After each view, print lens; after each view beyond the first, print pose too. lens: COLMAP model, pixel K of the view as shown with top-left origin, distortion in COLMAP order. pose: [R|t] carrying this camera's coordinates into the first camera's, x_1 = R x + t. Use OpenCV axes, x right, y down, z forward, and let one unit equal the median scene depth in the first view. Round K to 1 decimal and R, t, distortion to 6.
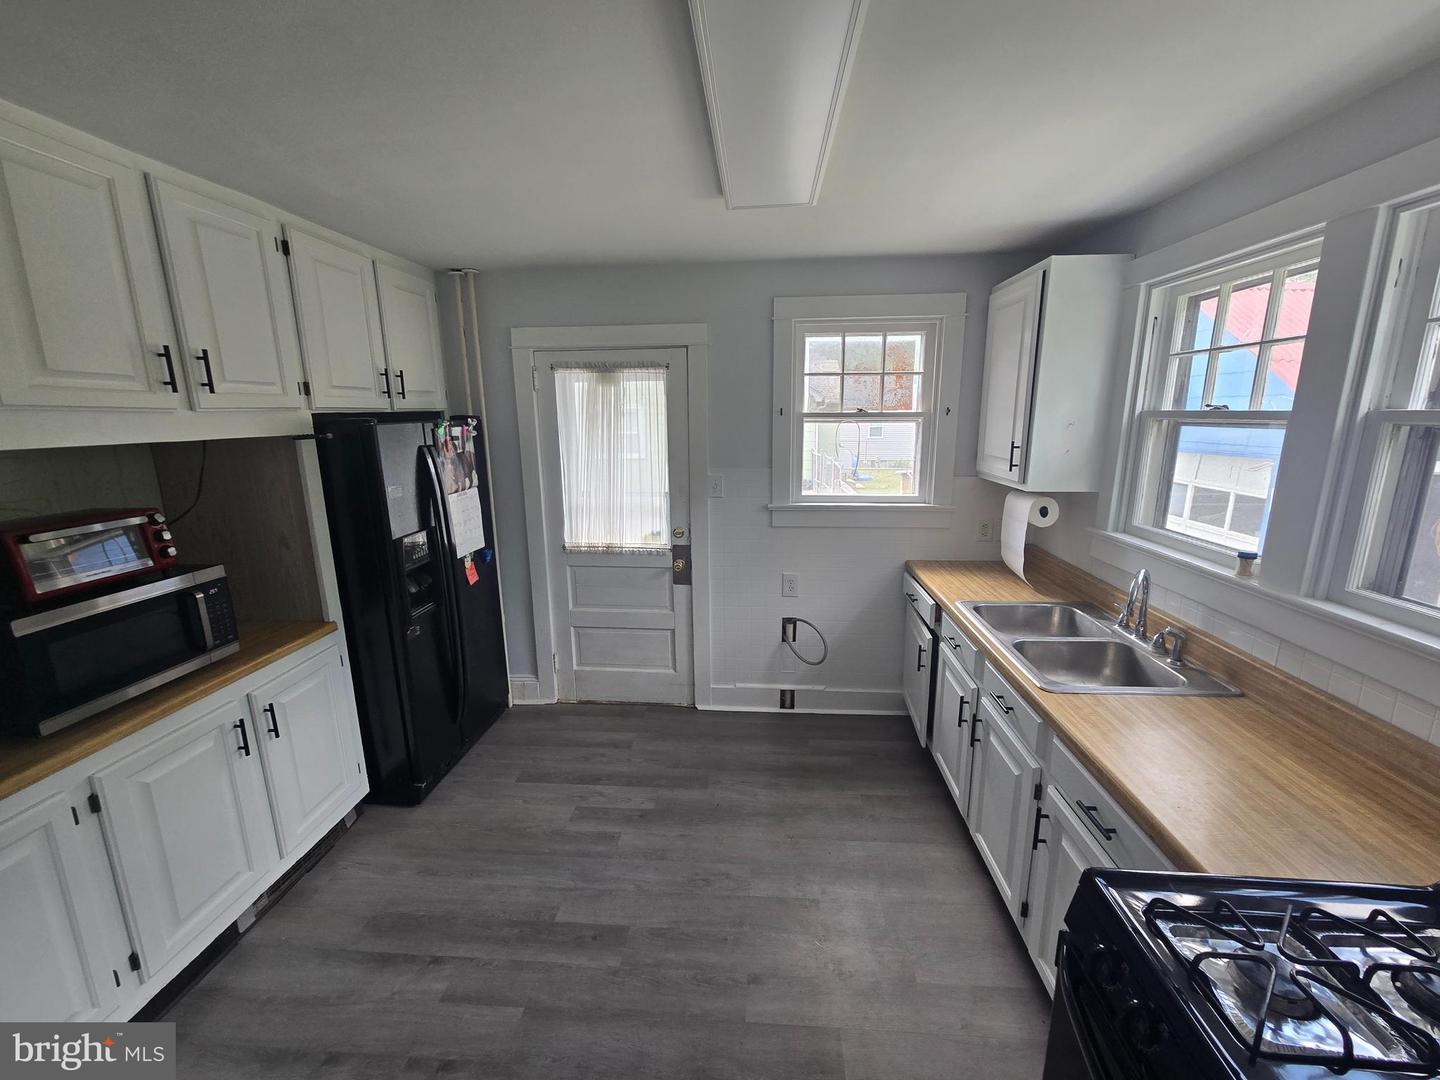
lens RADIAL K [[594.7, 0, 720.8], [0, 594.7, 540.1], [0, 0, 1]] dist [-0.001863, 0.002658]
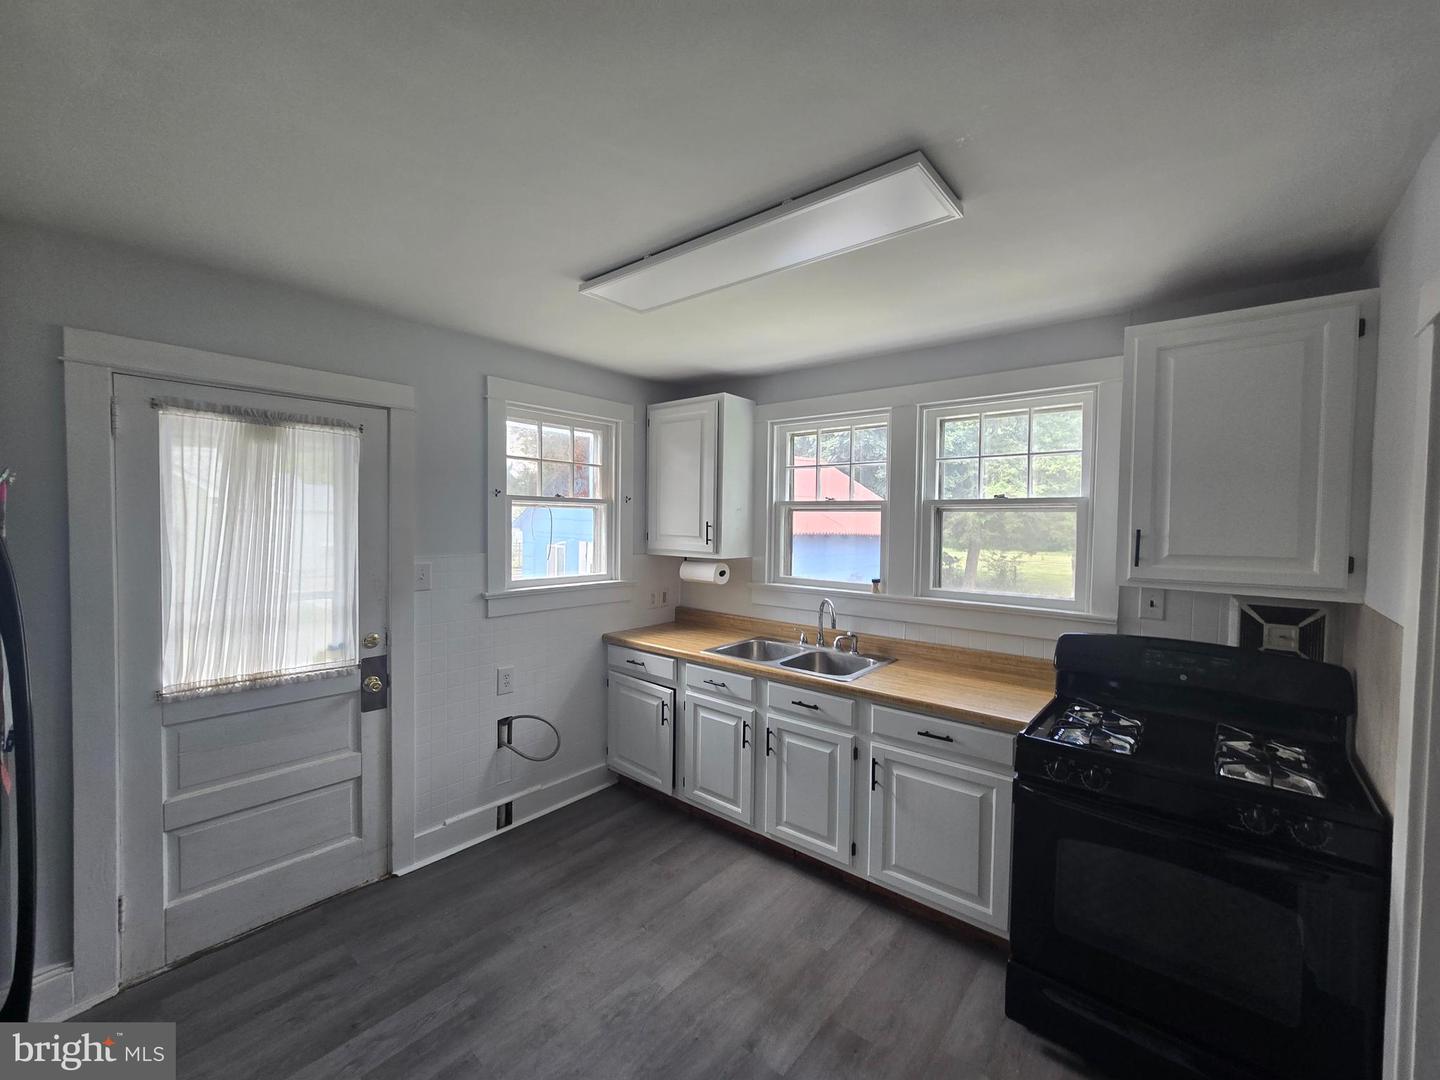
lens RADIAL K [[594.7, 0, 715.7], [0, 594.7, 541.4], [0, 0, 1]] dist [-0.001863, 0.002658]
pose [[0.585215, -0.012368, 0.810784, -0.515692], [0.154606, 0.983243, -0.096594, 0.004980], [-0.796003, 0.181880, 0.577320, 0.220584]]
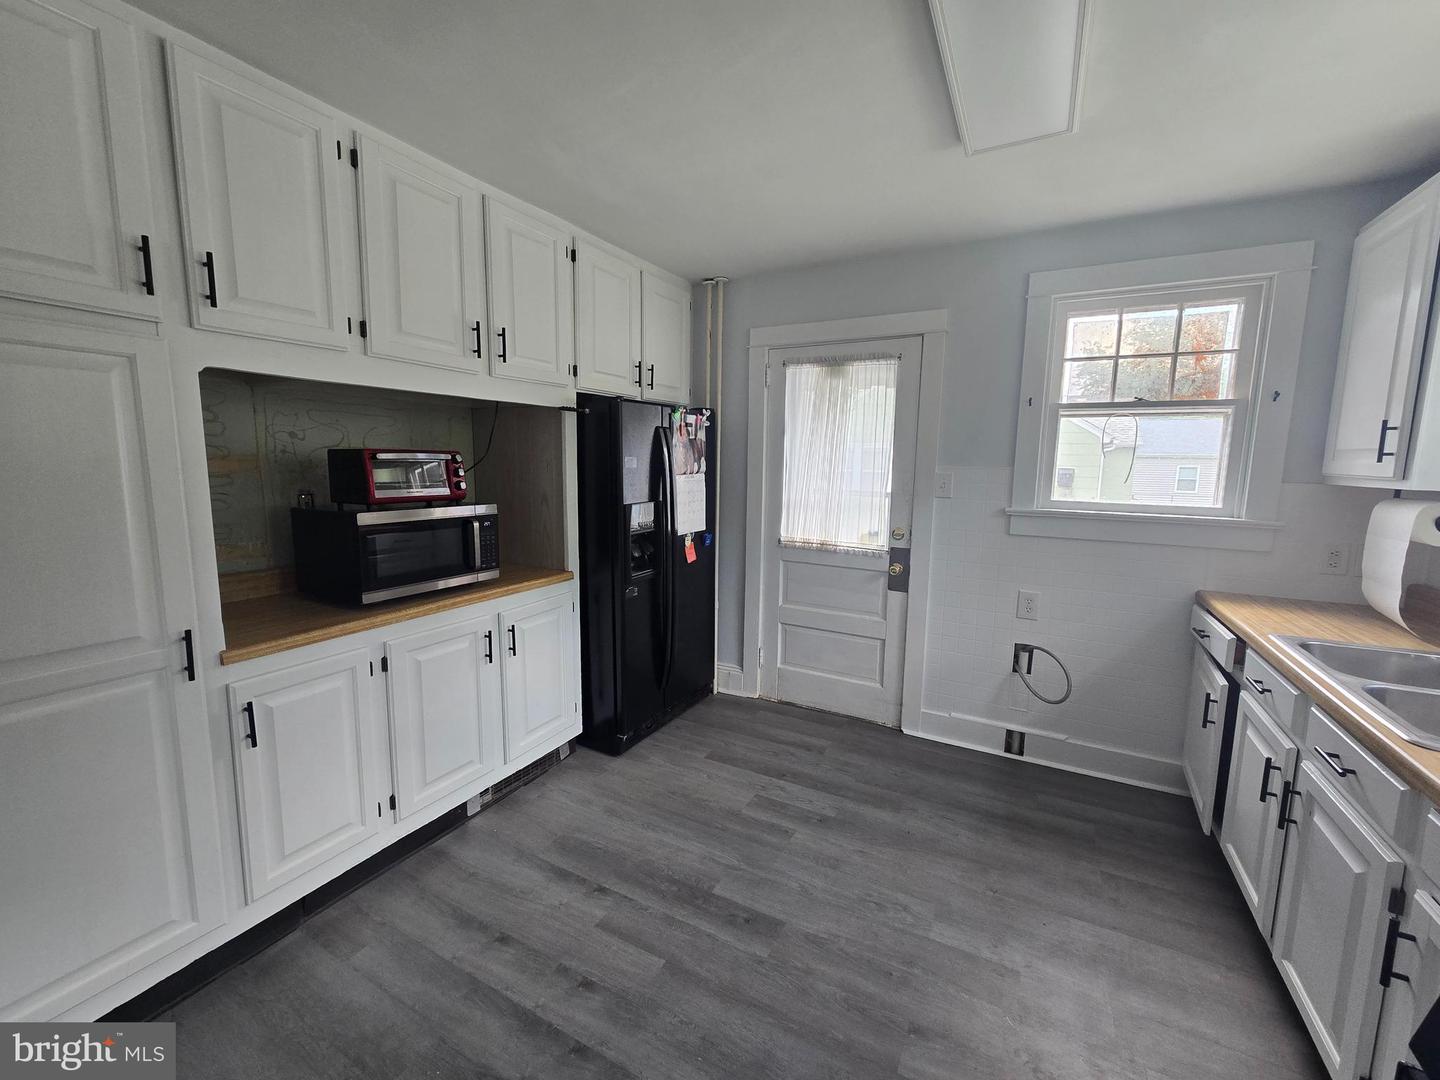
lens RADIAL K [[594.7, 0, 719.1], [0, 594.7, 536.9], [0, 0, 1]] dist [-0.001863, 0.002658]
pose [[0.912915, 0.076161, -0.400981, 0.056712], [-0.109397, 0.992148, -0.060620, 0.094738], [0.393216, 0.099207, 0.914078, 0.047567]]
